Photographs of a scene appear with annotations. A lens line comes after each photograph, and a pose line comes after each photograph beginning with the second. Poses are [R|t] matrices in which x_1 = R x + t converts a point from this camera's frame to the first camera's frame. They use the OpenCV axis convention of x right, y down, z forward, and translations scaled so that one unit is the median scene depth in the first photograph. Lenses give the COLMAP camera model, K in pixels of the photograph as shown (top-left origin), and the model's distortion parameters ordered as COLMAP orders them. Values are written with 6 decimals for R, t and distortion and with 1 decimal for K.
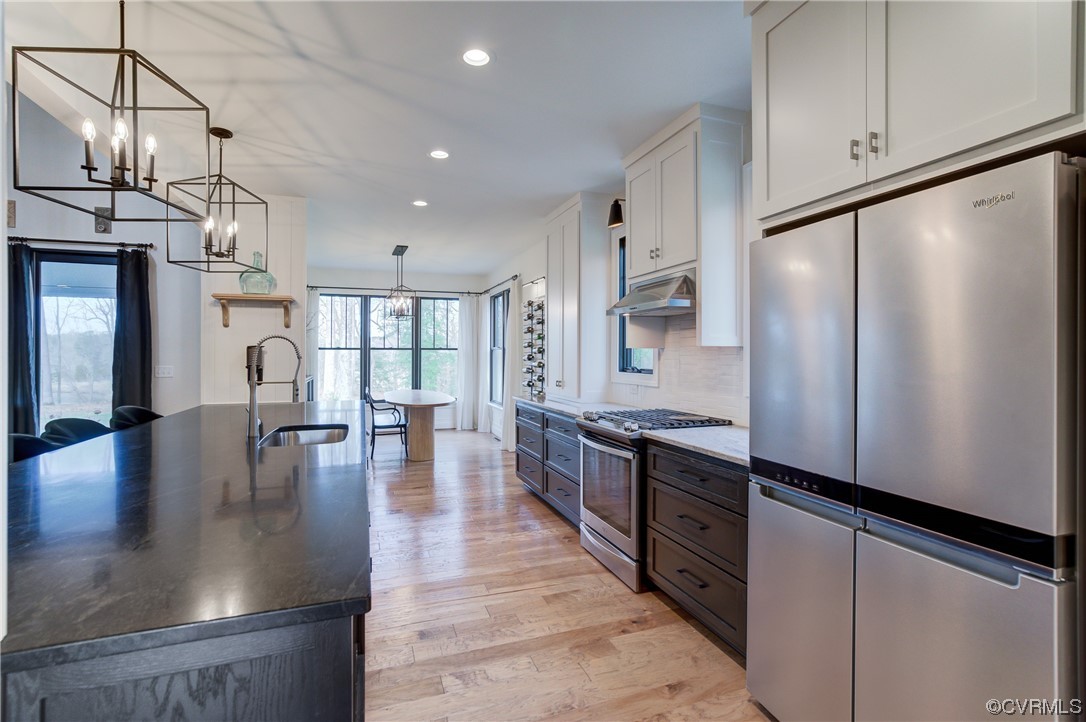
lens RADIAL K [[490.9, 0, 543.0], [0, 490.9, 361.0], [0, 0, 1]] dist [-0.036680, 0.019110]
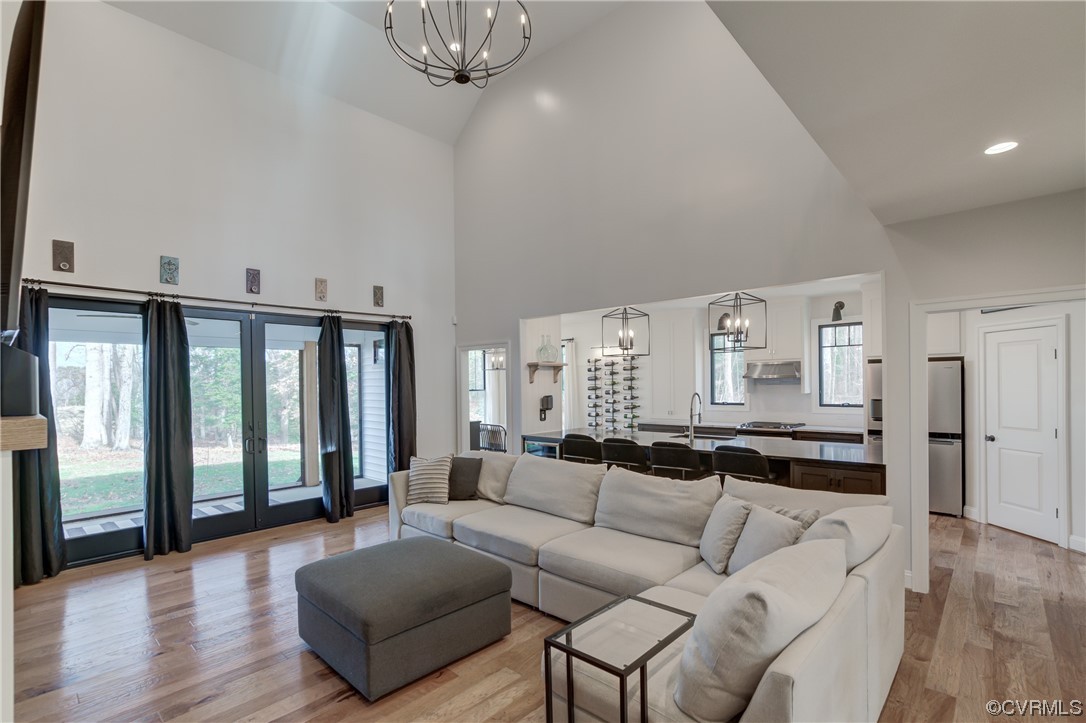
lens RADIAL K [[490.9, 0, 543.0], [0, 490.9, 361.5], [0, 0, 1]] dist [-0.036680, 0.019110]
pose [[0.888382, 0.010321, 0.458989, -1.112081], [0.017496, 0.998260, -0.056310, -0.043271], [-0.458771, 0.058055, 0.886656, -0.314028]]
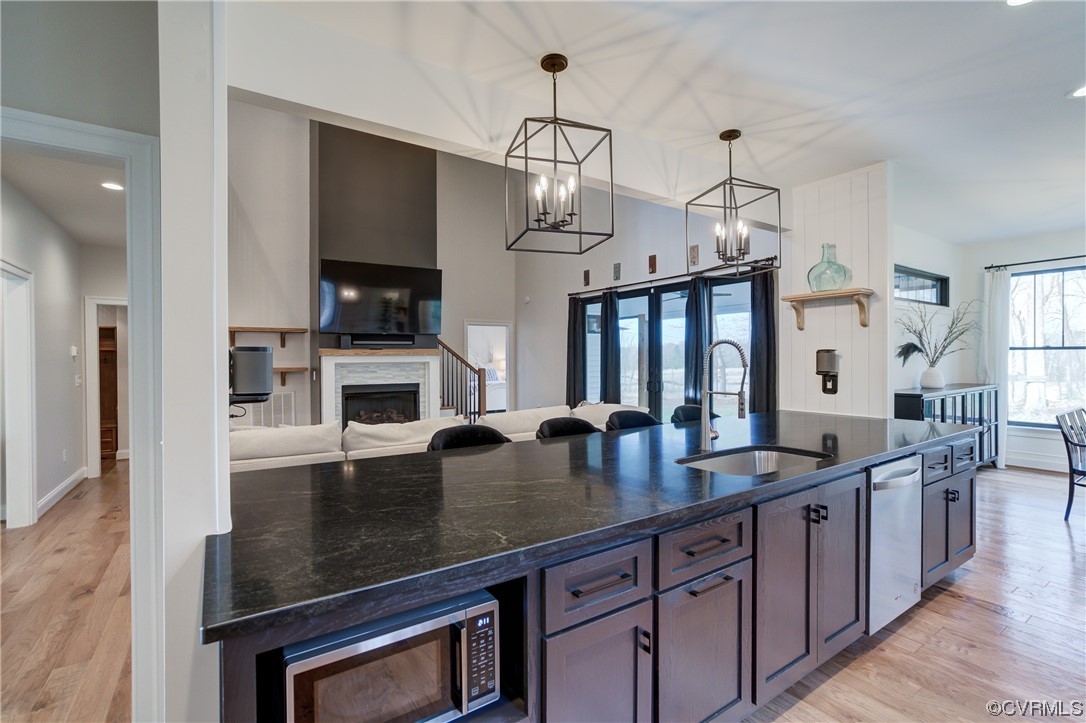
lens RADIAL K [[490.9, 0, 543.0], [0, 490.9, 361.5], [0, 0, 1]] dist [-0.036680, 0.019110]
pose [[0.250924, 0.005416, -0.967992, 0.125167], [-0.005988, 0.999974, 0.004042, -0.008375], [0.967988, 0.004782, 0.250949, 0.244131]]
